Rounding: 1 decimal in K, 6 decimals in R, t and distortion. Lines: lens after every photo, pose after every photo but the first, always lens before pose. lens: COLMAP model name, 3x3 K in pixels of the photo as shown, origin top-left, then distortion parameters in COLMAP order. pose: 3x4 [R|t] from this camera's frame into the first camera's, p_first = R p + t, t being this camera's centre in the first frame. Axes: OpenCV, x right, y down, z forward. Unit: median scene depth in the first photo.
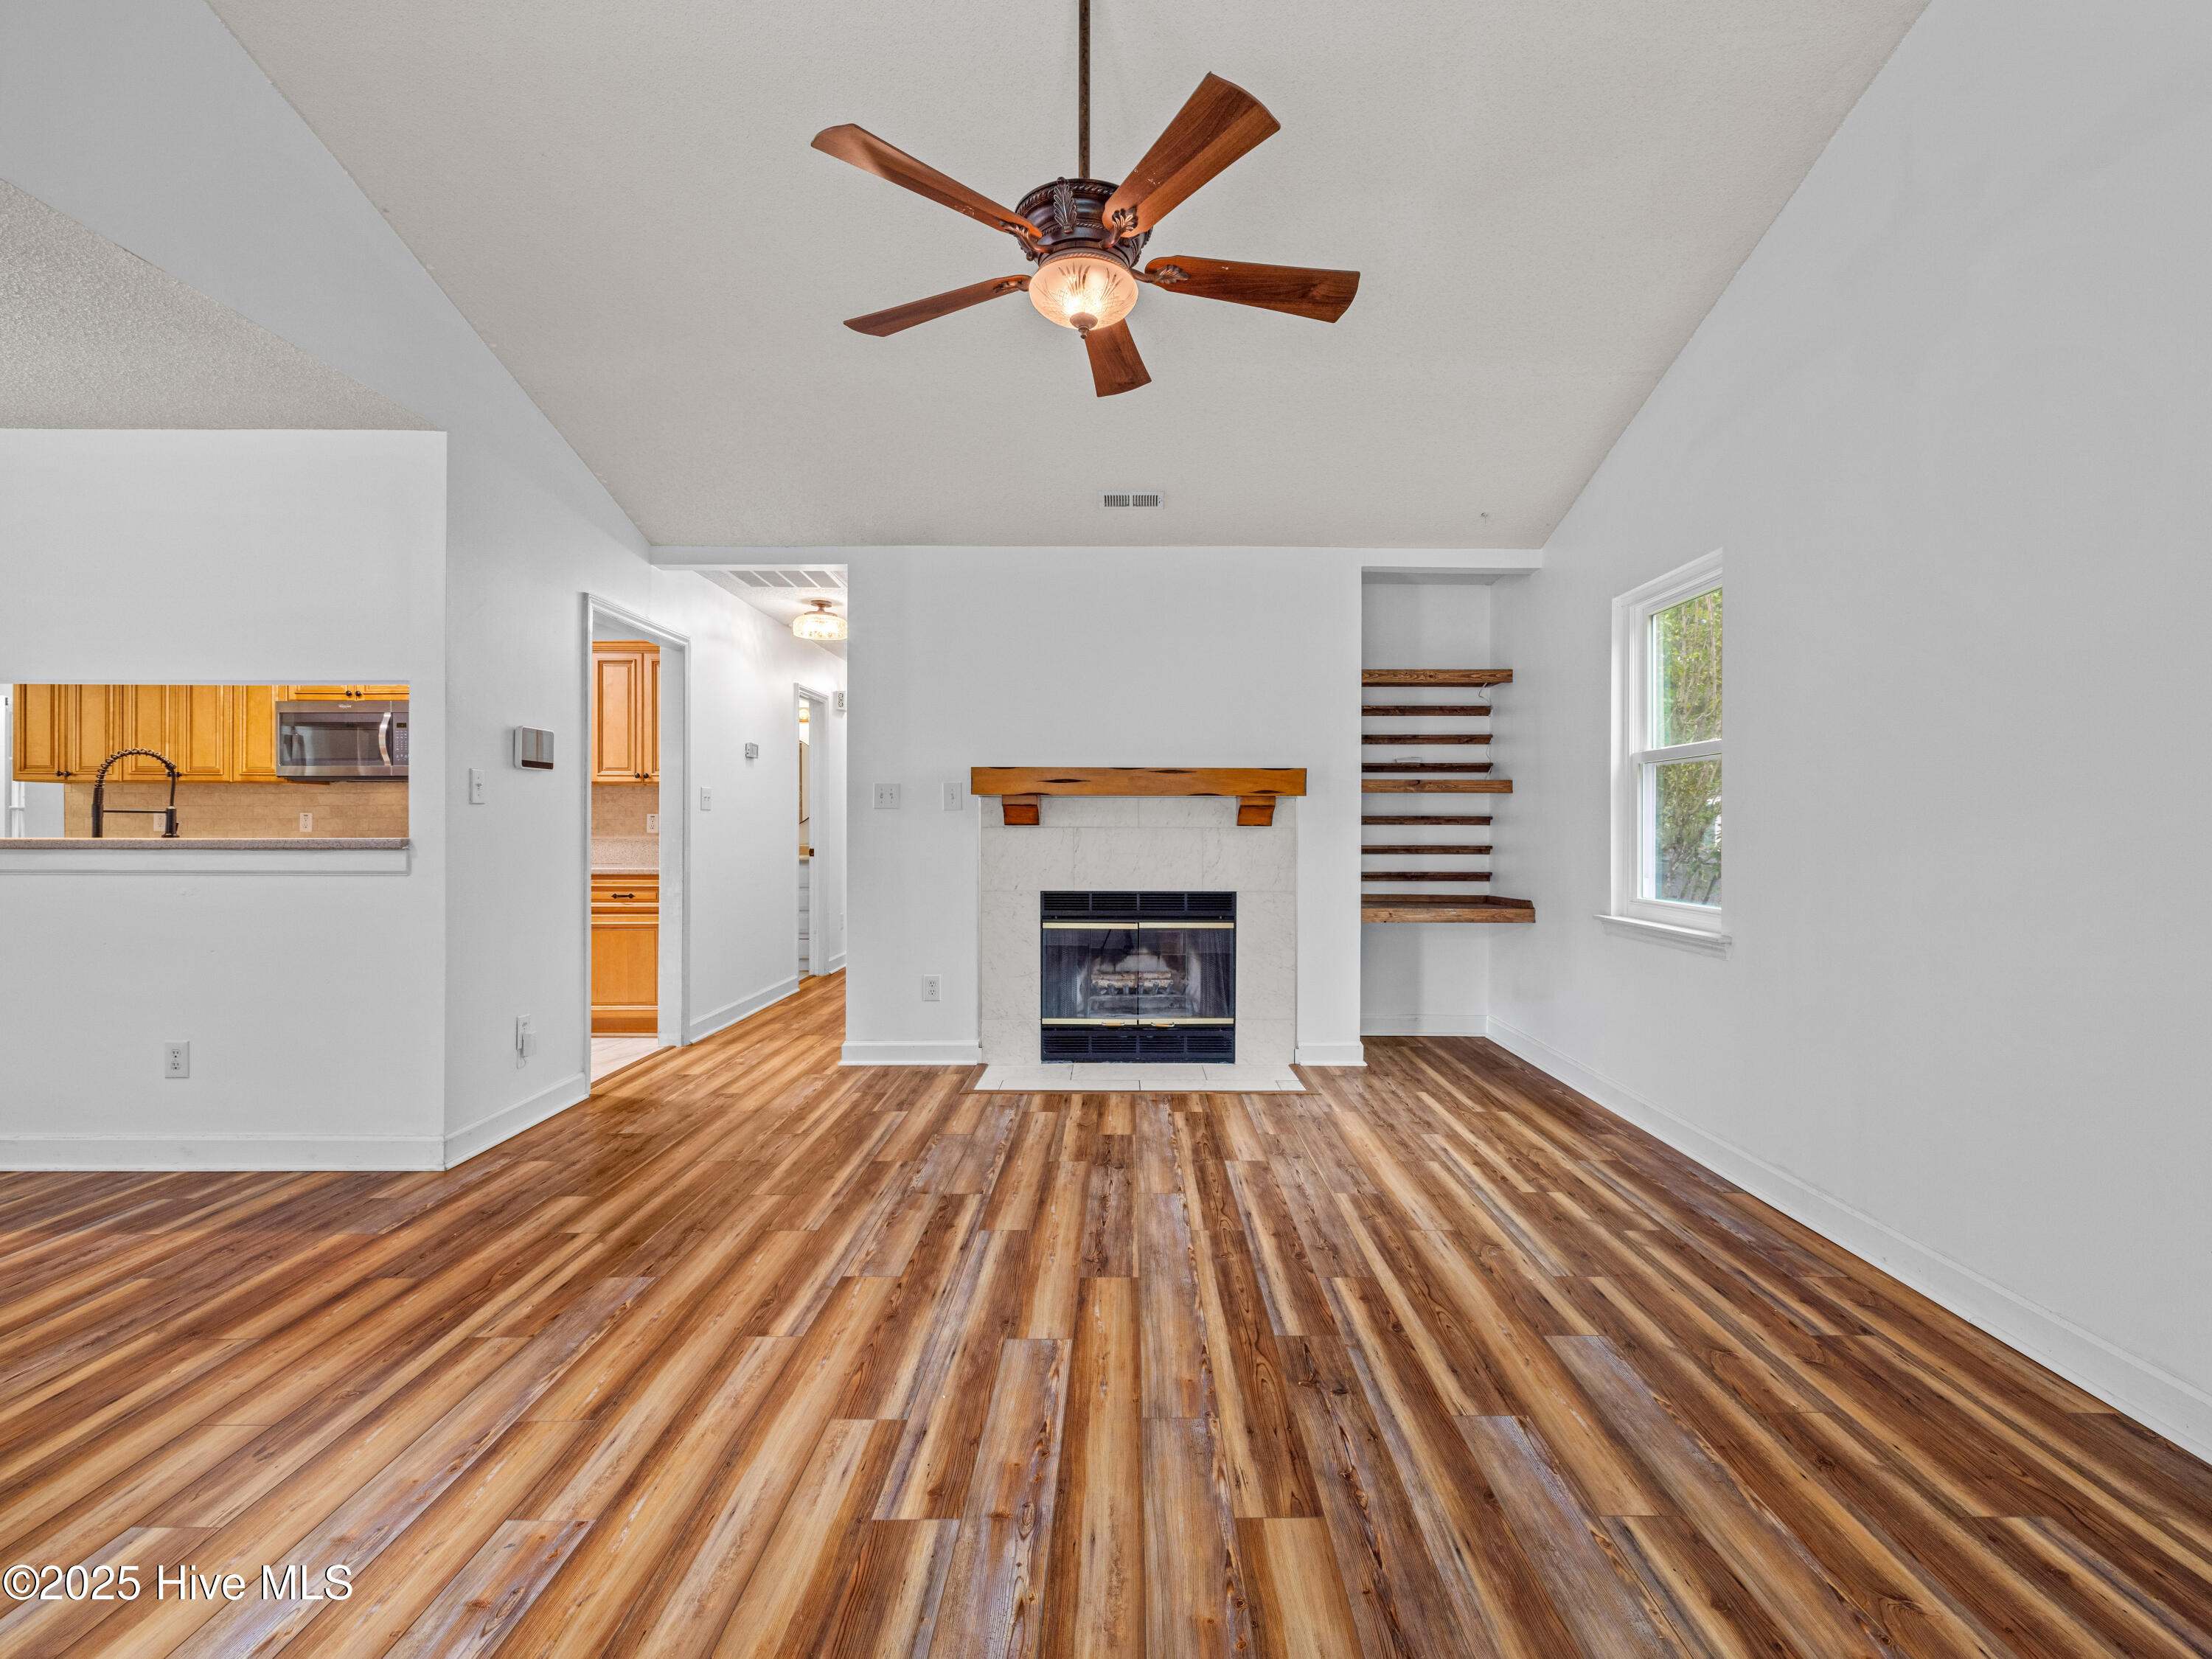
lens RADIAL K [[1033.5, 0, 1115.4], [0, 1033.5, 823.6], [0, 0, 1]] dist [0.002317, -0.000089]
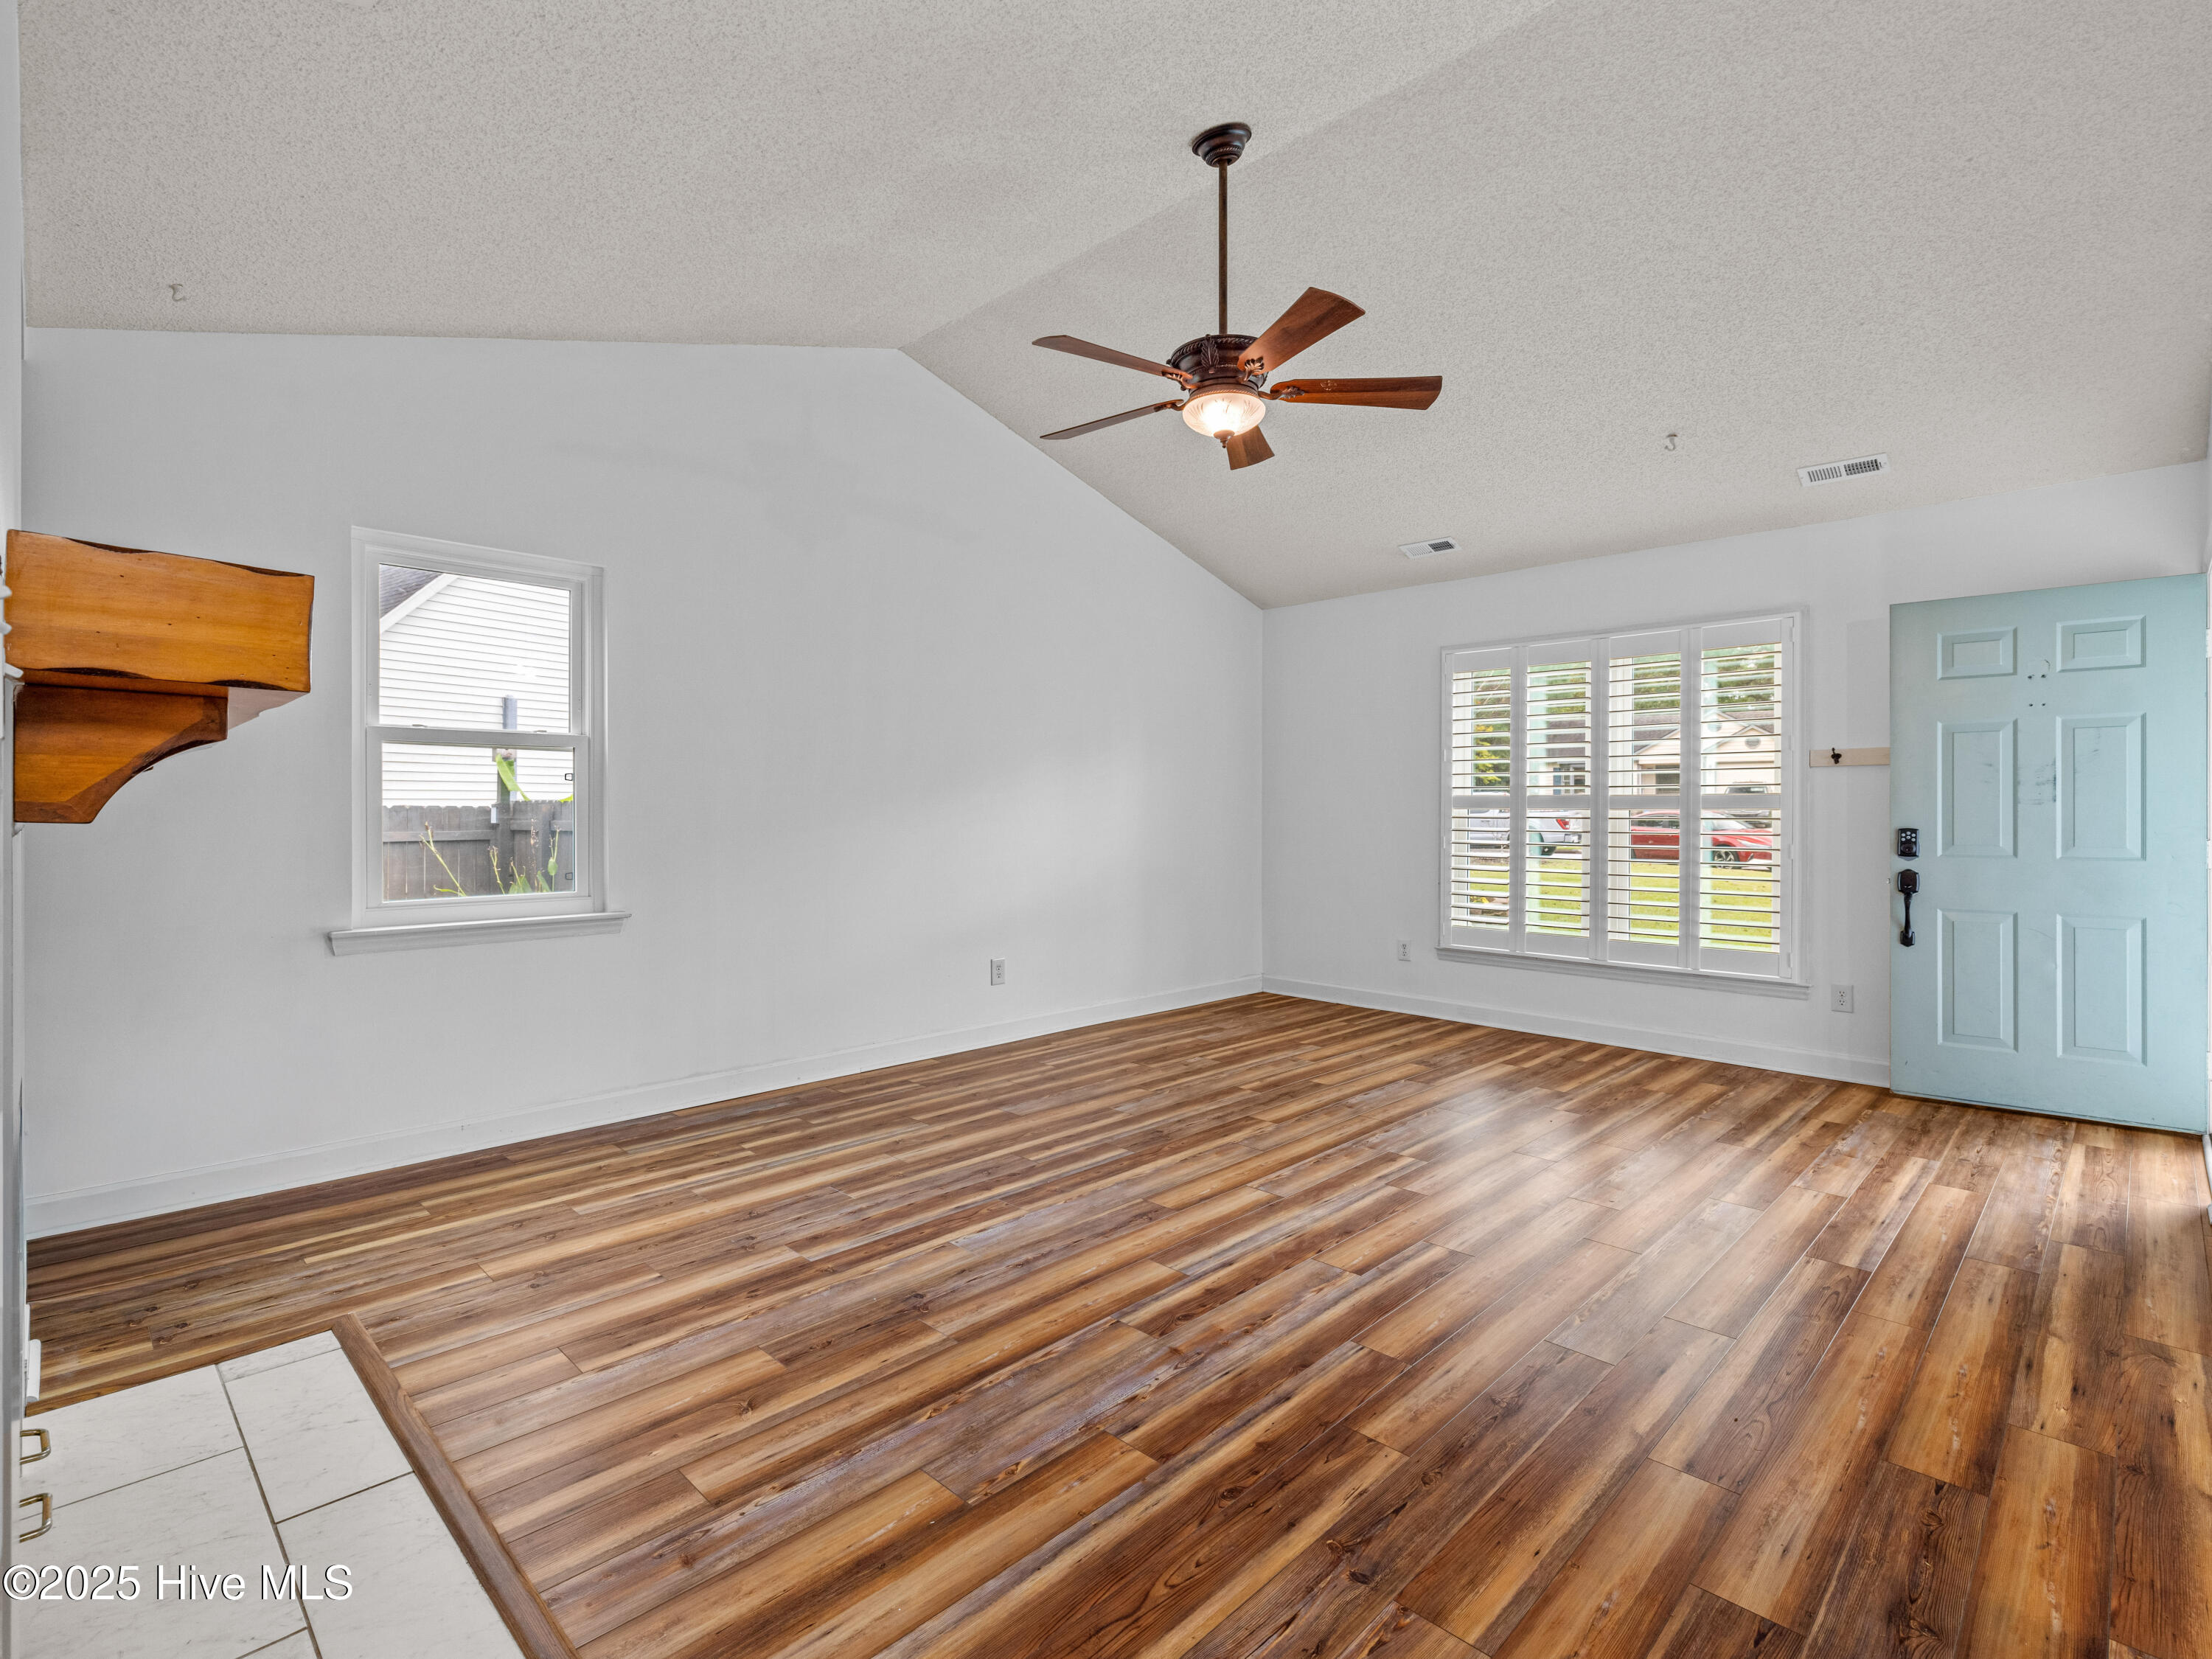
lens RADIAL K [[1053.5, 0, 1103.9], [0, 1053.5, 822.7], [0, 0, 1]] dist [0.000760, -0.000565]
pose [[-0.715491, -0.008754, 0.698567, -0.617683], [-0.003585, 0.999954, 0.008860, -0.003066], [-0.698613, 0.003835, -0.715490, 1.481497]]
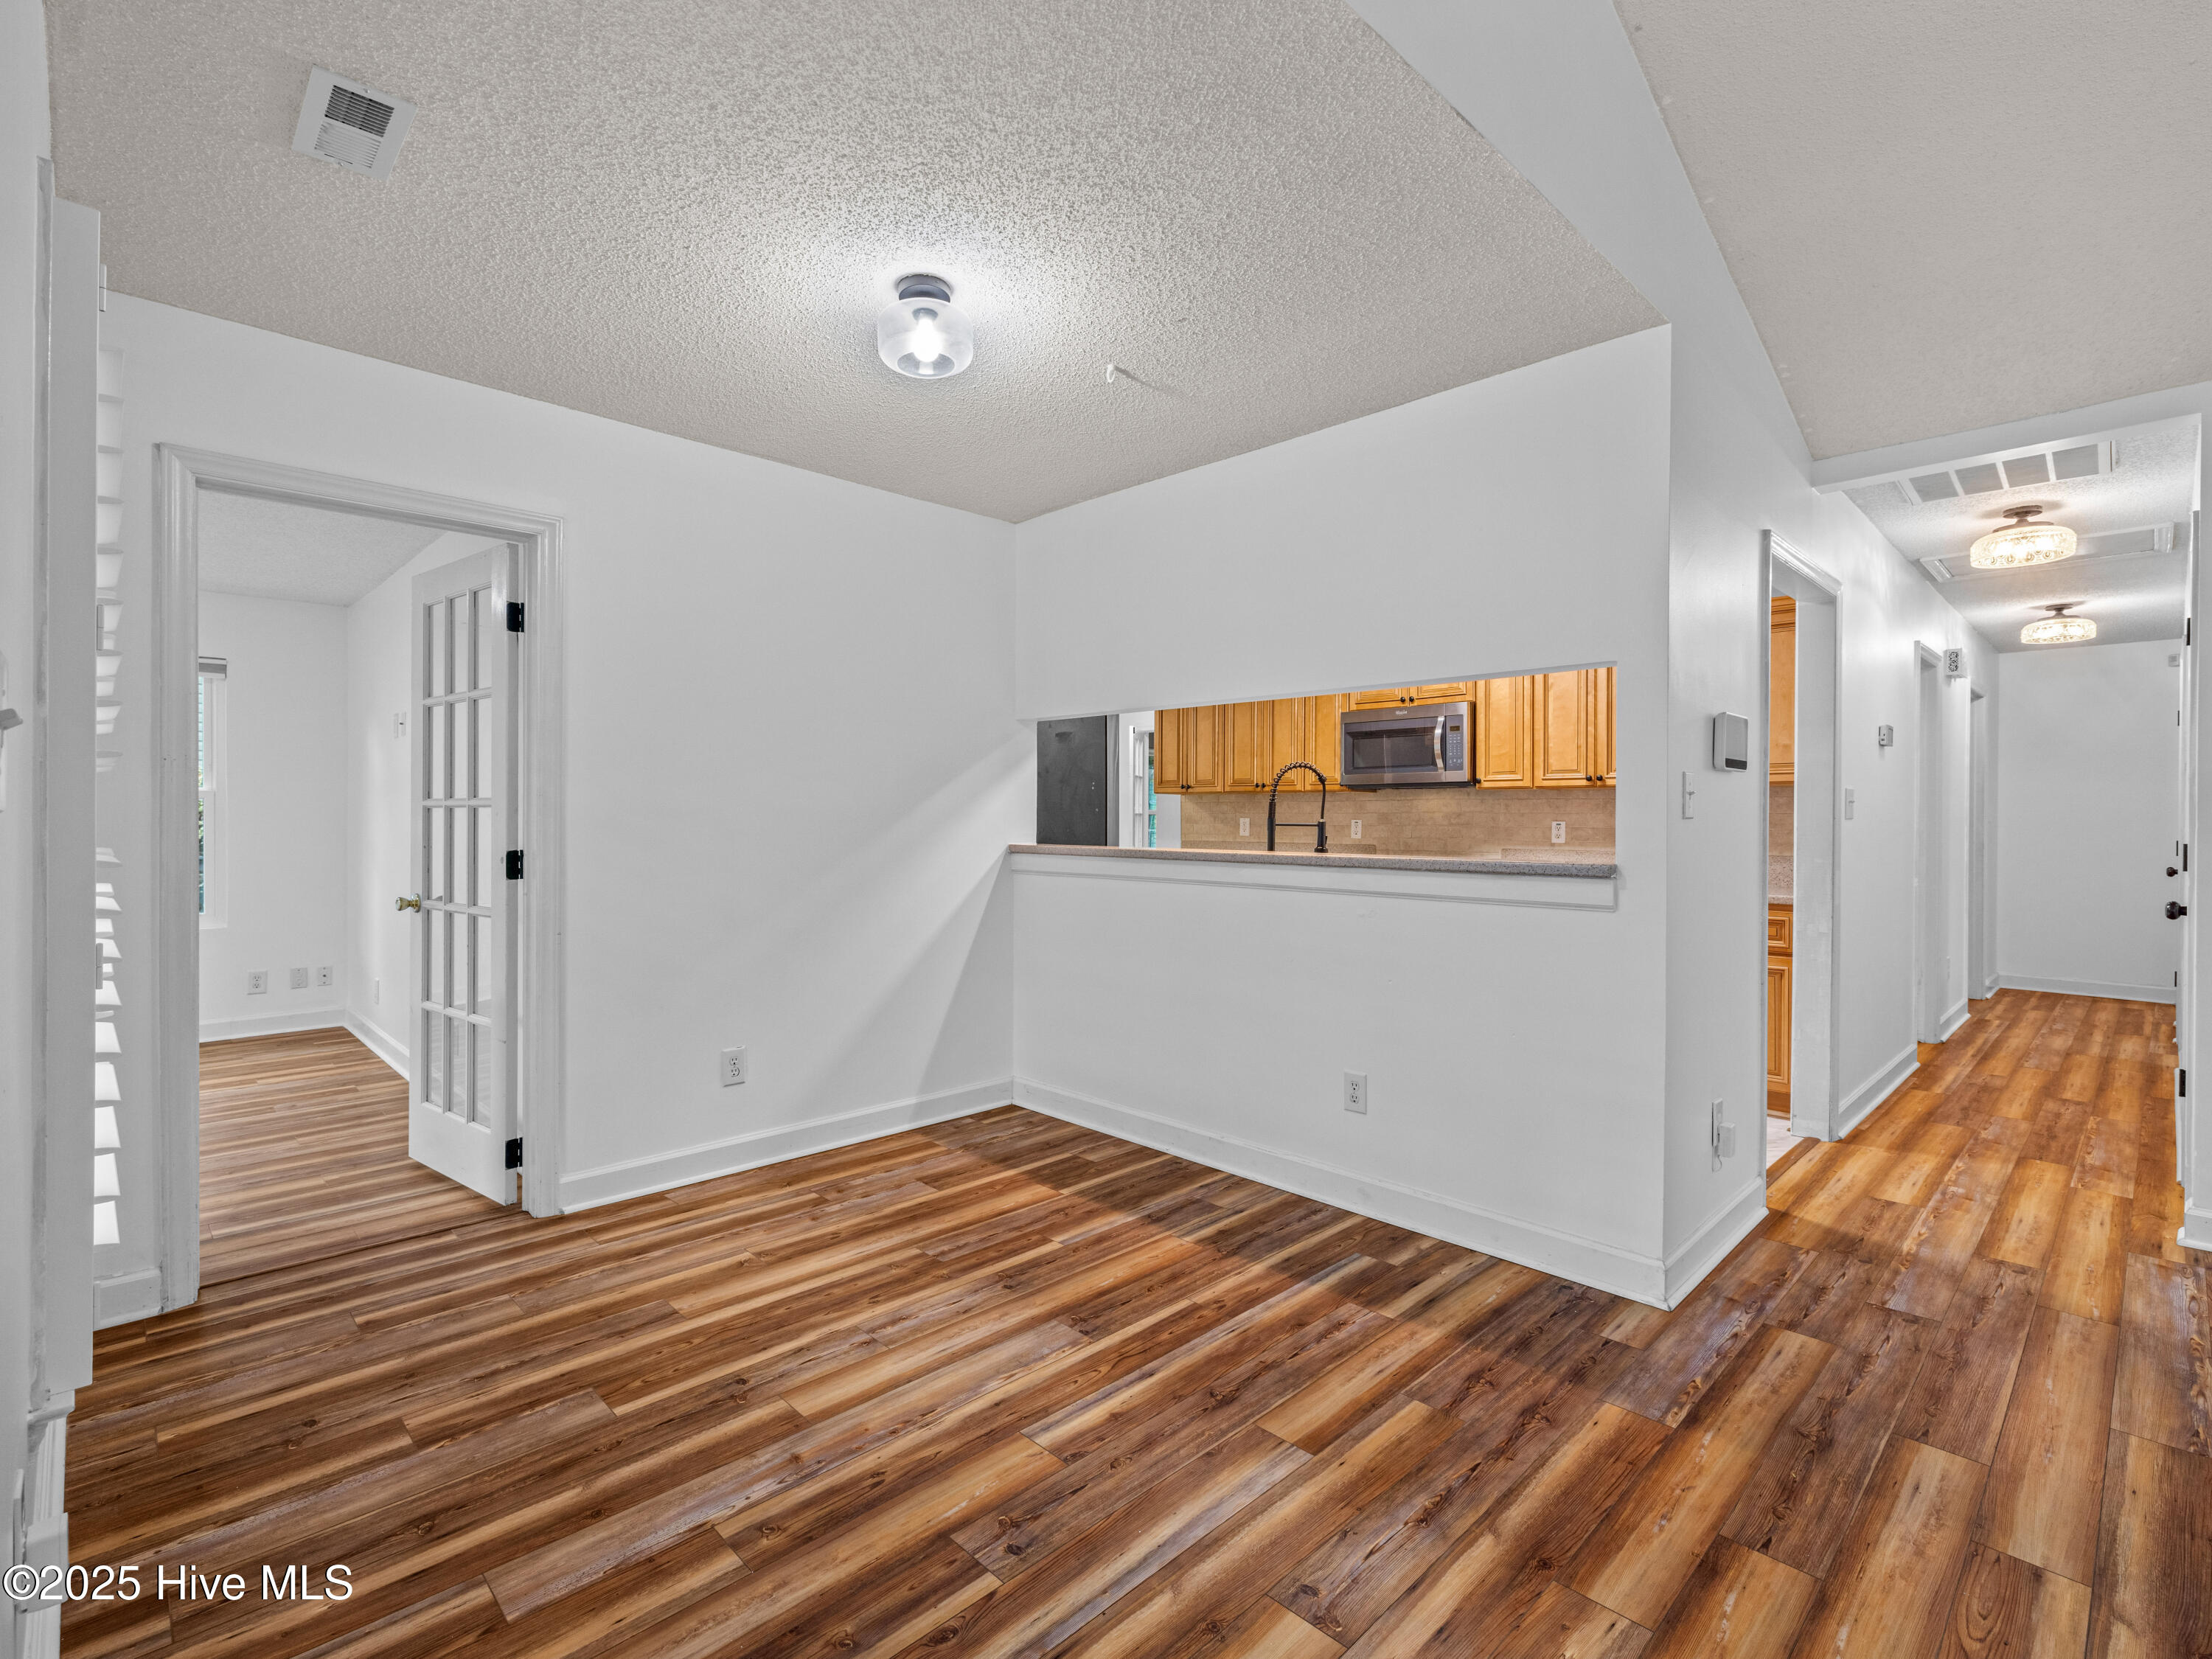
lens RADIAL K [[1033.5, 0, 1115.4], [0, 1033.5, 823.6], [0, 0, 1]] dist [0.002317, -0.000089]
pose [[0.704370, 0.005014, -0.709815, -0.411782], [-0.002465, 0.999986, 0.004618, -0.020077], [0.709829, -0.001503, 0.704373, 0.193933]]
